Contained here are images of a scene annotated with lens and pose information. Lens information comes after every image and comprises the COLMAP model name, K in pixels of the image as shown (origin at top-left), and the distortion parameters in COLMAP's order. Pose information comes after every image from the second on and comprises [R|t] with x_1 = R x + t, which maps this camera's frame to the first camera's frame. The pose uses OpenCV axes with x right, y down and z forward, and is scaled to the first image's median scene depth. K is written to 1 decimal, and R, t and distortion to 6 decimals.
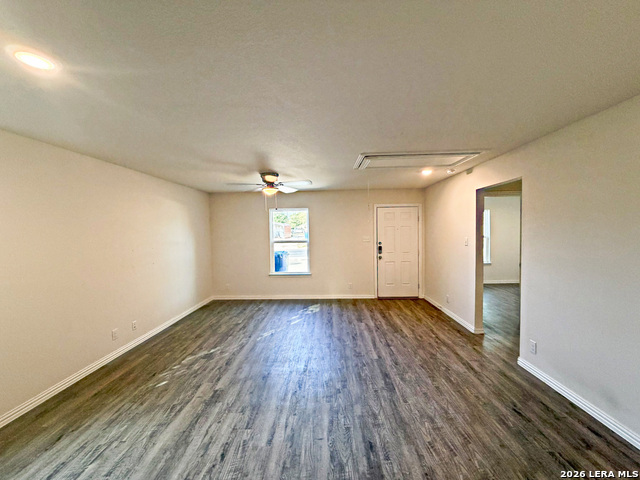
lens RADIAL K [[254.5, 0, 319.4], [0, 254.5, 242.4], [0, 0, 1]] dist [-0.000545, -0.000409]
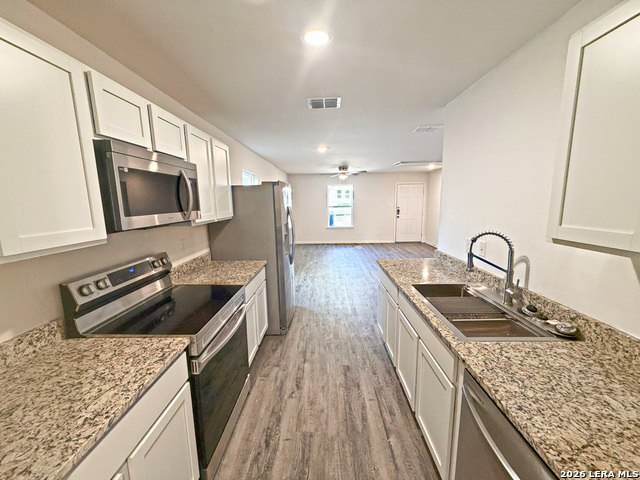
lens RADIAL K [[254.5, 0, 319.5], [0, 254.5, 240.5], [0, 0, 1]] dist [-0.000545, -0.000409]
pose [[0.999954, 0.000831, 0.009540, -0.435115], [-0.001904, 0.993590, 0.113030, 0.047558], [-0.009385, -0.113043, 0.993546, -0.955183]]
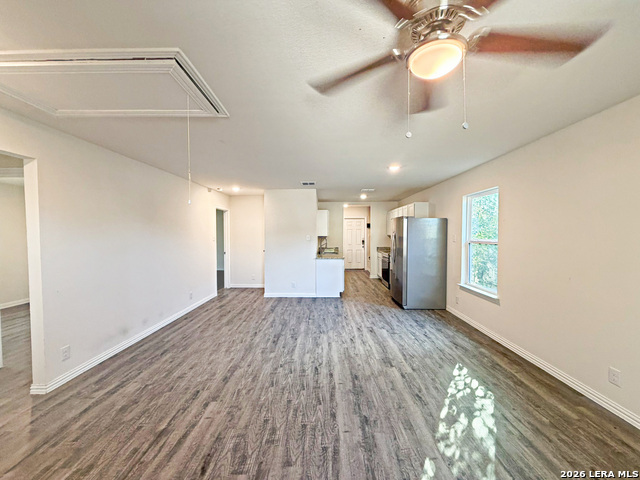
lens RADIAL K [[254.5, 0, 315.7], [0, 254.5, 237.0], [0, 0, 1]] dist [-0.000545, -0.000409]
pose [[-0.999755, 0.021979, 0.002425, -0.063755], [0.022080, 0.998223, 0.055354, -0.031944], [-0.001204, 0.055394, -0.998464, 1.487584]]
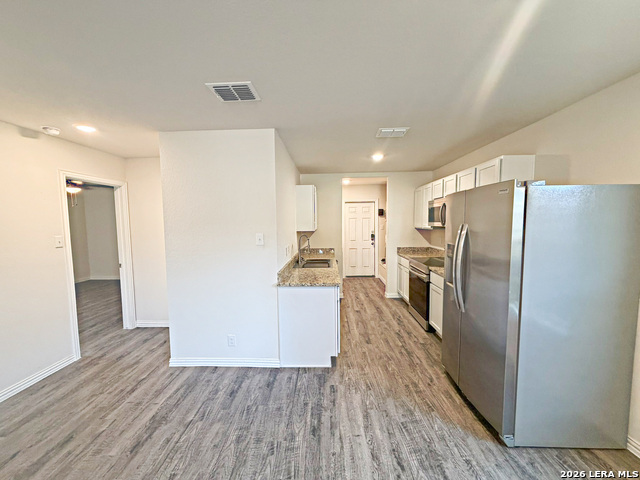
lens RADIAL K [[254.5, 0, 318.2], [0, 254.5, 240.2], [0, 0, 1]] dist [-0.000545, -0.000409]
pose [[-0.999476, 0.031074, 0.009040, -0.190977], [0.031897, 0.993093, 0.112911, -0.012557], [-0.005469, 0.113140, -0.993564, 0.566482]]
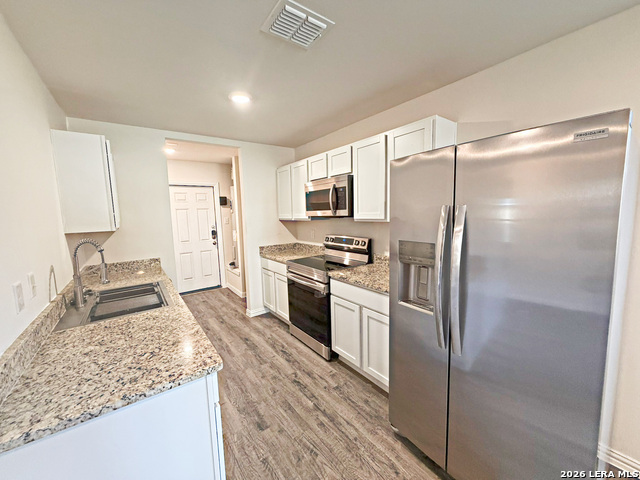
lens RADIAL K [[254.5, 0, 319.2], [0, 254.5, 241.1], [0, 0, 1]] dist [-0.000545, -0.000409]
pose [[-0.784111, 0.109399, -0.610903, -0.171555], [0.016729, 0.987709, 0.155404, 0.020481], [0.620396, 0.111634, -0.776303, 0.116632]]
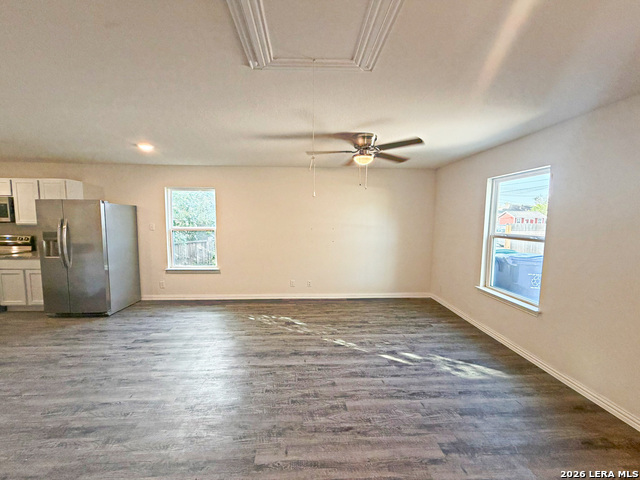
lens RADIAL K [[254.5, 0, 321.7], [0, 254.5, 241.0], [0, 0, 1]] dist [-0.000545, -0.000409]
pose [[0.084758, 0.106232, -0.990722, 0.624961], [-0.053828, 0.993337, 0.101907, -0.046412], [0.994947, 0.044691, 0.089912, 0.944353]]
